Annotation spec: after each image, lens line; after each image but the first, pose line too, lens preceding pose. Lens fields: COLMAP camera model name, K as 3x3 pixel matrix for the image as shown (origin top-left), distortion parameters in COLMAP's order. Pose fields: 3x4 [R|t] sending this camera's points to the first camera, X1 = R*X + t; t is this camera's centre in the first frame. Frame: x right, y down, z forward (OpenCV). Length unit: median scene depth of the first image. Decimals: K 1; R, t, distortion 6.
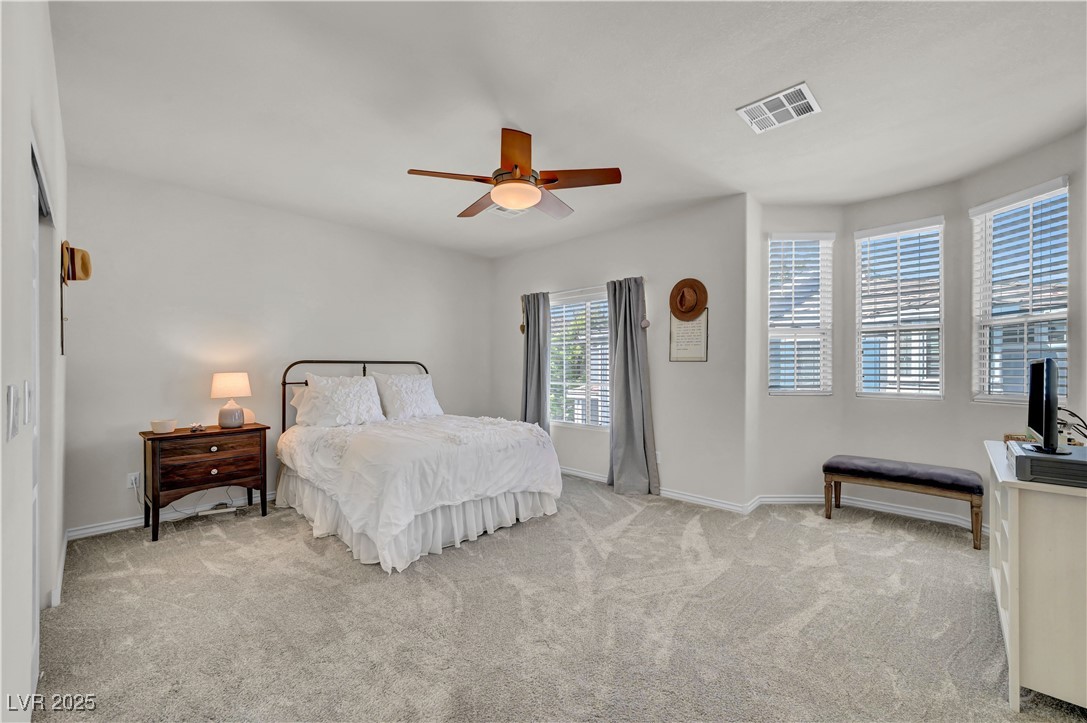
lens RADIAL K [[429.8, 0, 545.3], [0, 429.8, 370.2], [0, 0, 1]] dist [-0.000718, -0.000147]
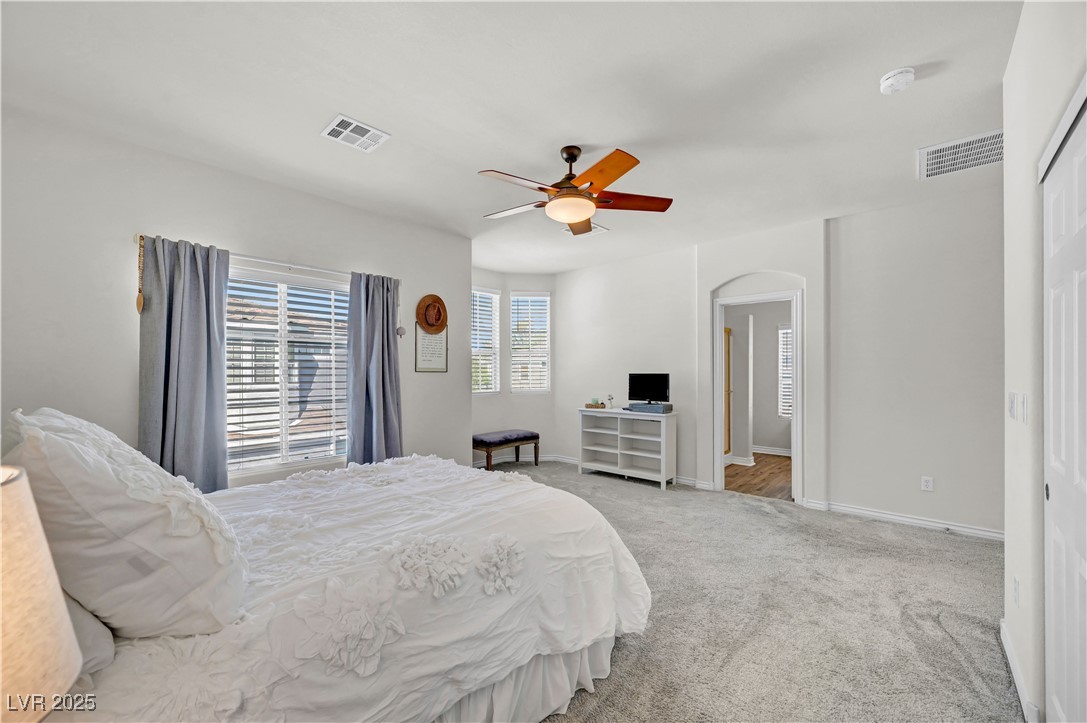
lens RADIAL K [[429.8, 0, 545.3], [0, 429.8, 370.2], [0, 0, 1]] dist [-0.000718, -0.000147]
pose [[-0.039602, 0.005661, 0.999199, -0.743769], [0.014402, 0.999883, -0.005094, -0.014229], [-0.999112, 0.014189, -0.039679, 0.742119]]
